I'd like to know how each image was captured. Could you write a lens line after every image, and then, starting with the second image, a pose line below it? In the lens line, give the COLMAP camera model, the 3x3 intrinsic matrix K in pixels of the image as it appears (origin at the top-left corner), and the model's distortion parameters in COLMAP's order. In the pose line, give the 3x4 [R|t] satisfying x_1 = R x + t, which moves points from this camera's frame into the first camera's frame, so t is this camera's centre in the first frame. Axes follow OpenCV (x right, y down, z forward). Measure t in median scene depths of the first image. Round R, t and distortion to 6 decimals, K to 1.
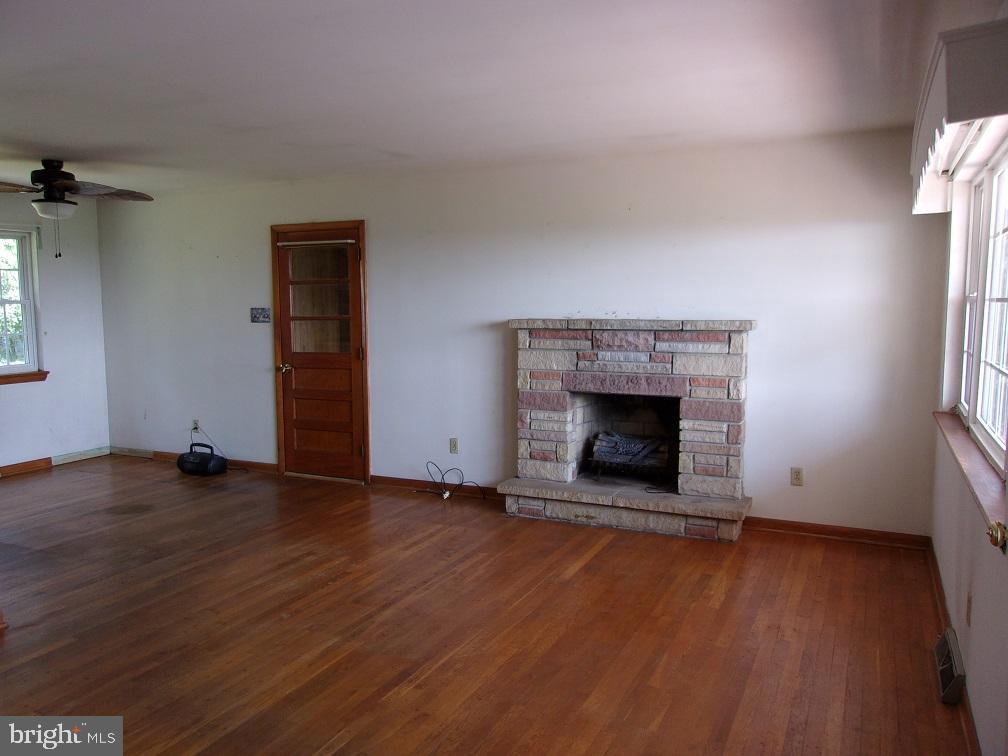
lens RADIAL K [[802.4, 0, 507.1], [0, 802.4, 373.5], [0, 0, 1]] dist [-0.002130, 0.000057]
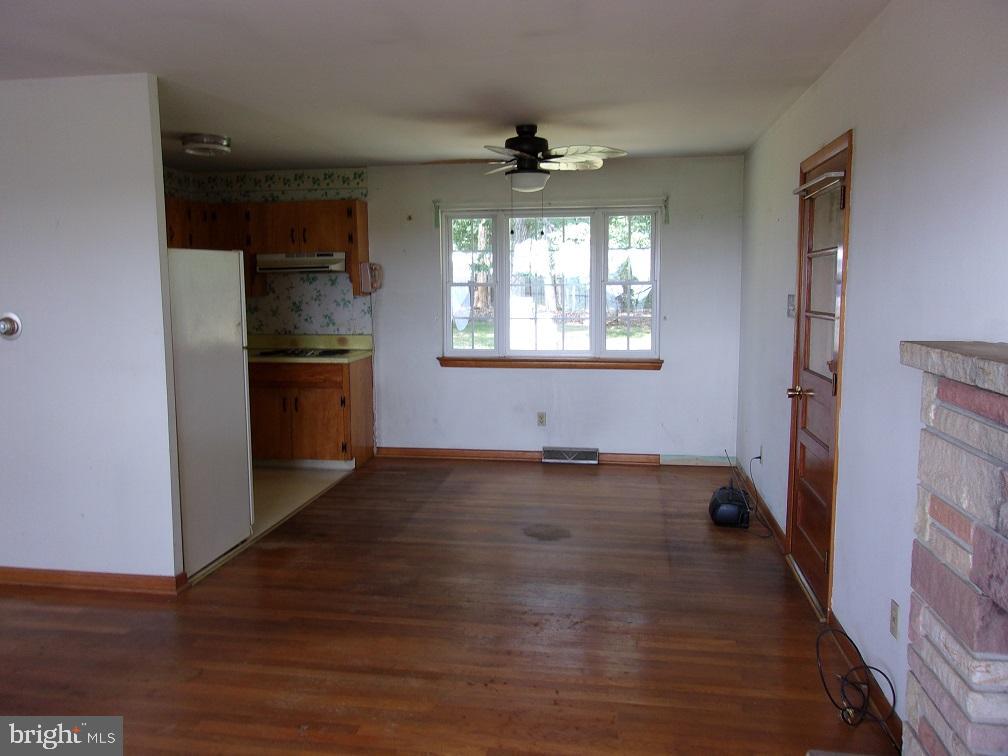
lens RADIAL K [[802.4, 0, 507.1], [0, 802.4, 373.5], [0, 0, 1]] dist [-0.002130, 0.000057]
pose [[0.269963, 0.106534, -0.956959, 0.369653], [-0.081727, 0.992809, 0.087469, -0.079389], [0.959396, 0.054596, 0.276728, 0.882865]]
